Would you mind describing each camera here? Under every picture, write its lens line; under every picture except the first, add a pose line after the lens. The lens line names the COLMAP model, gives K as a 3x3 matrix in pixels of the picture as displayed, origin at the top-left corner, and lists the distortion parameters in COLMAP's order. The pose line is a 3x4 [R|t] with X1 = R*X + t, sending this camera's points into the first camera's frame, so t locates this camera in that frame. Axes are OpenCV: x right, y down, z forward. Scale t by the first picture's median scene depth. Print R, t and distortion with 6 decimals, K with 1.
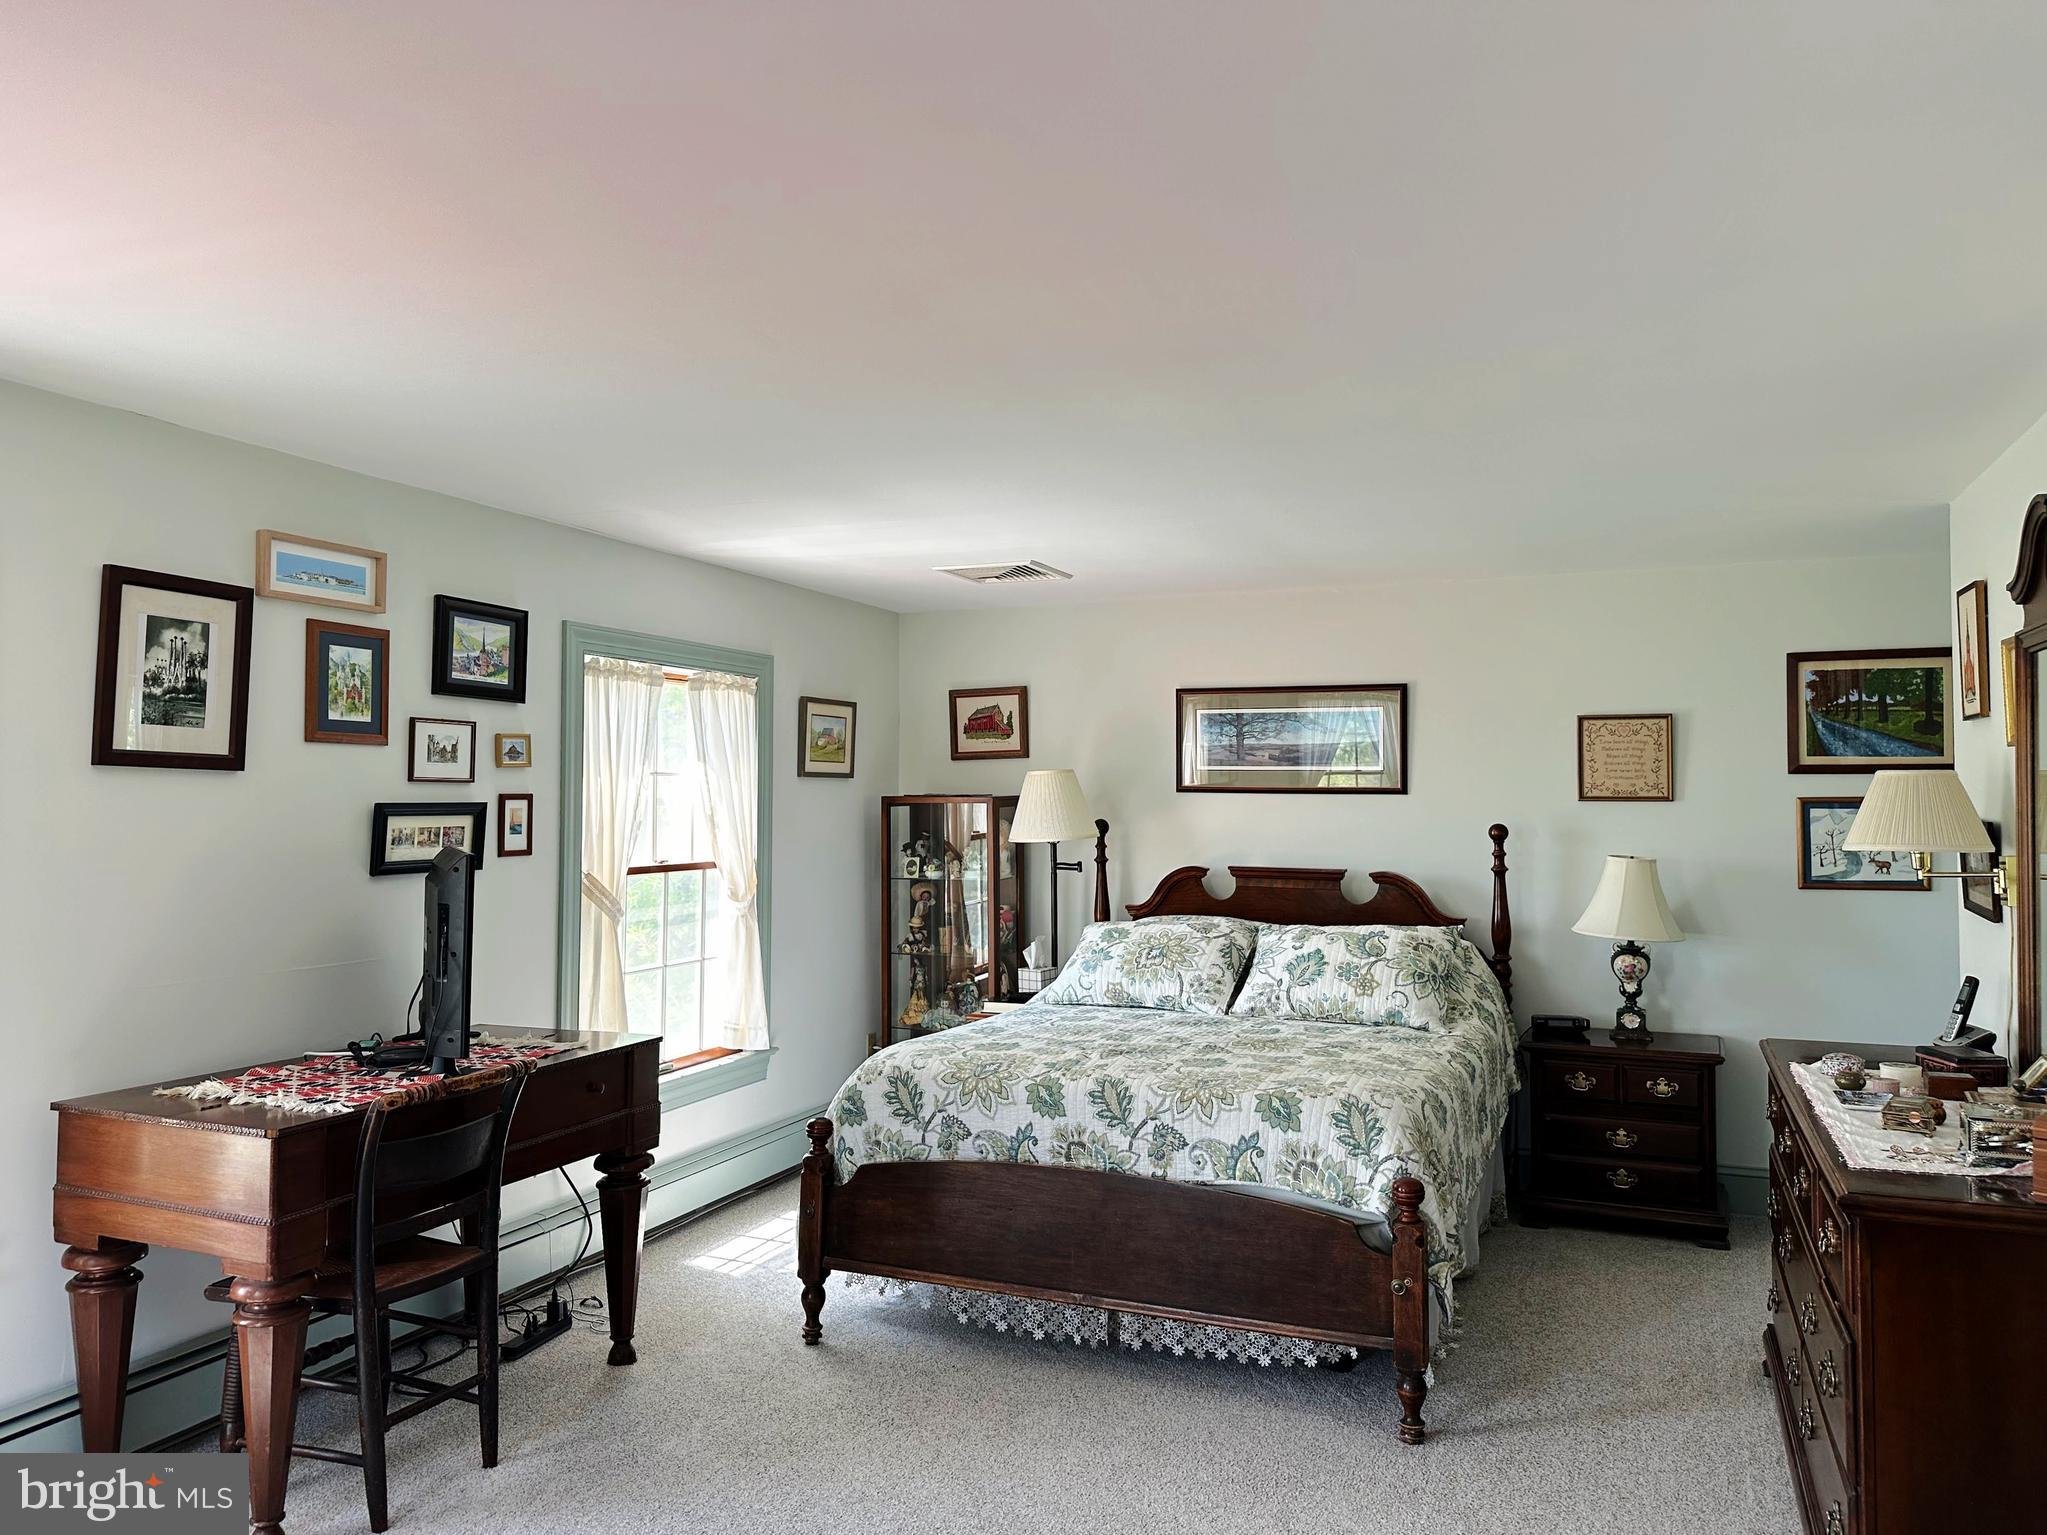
lens RADIAL K [[1452.5, 0, 1032.7], [0, 1452.5, 761.8], [0, 0, 1]] dist [0.053575, -0.056612]
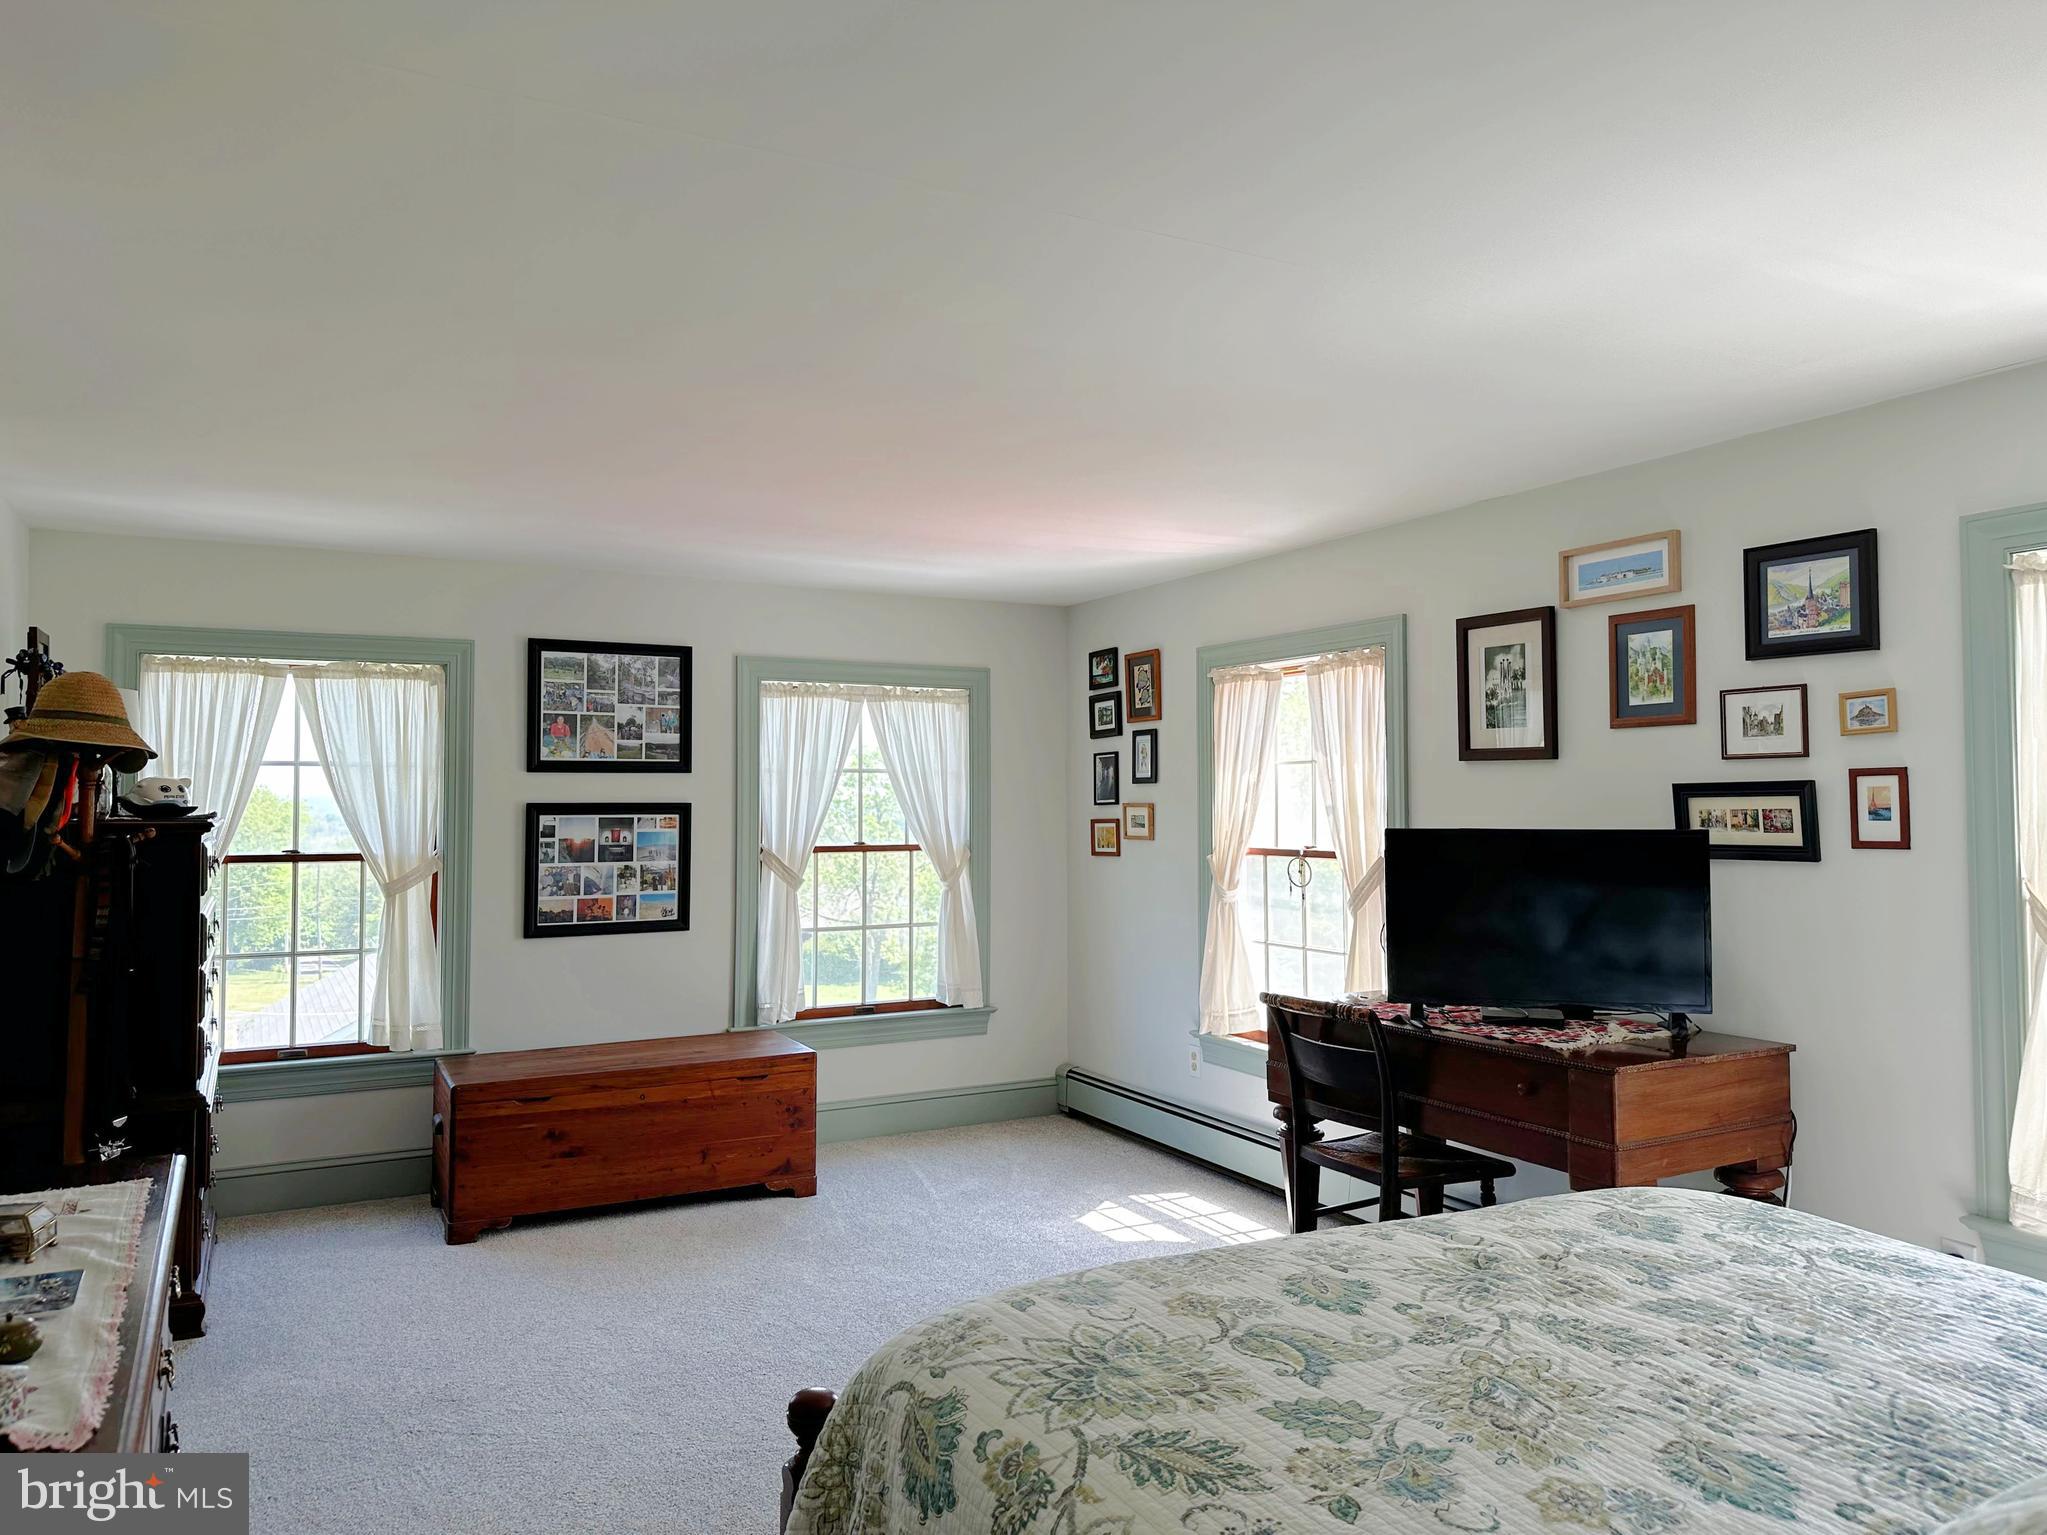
lens RADIAL K [[1452.5, 0, 1025.1], [0, 1452.5, 770.4], [0, 0, 1]] dist [0.053575, -0.056612]
pose [[-0.630430, -0.009863, -0.776183, 0.611947], [0.033804, 0.998622, -0.040146, 0.045265], [0.775510, -0.051548, -0.629228, 1.314955]]
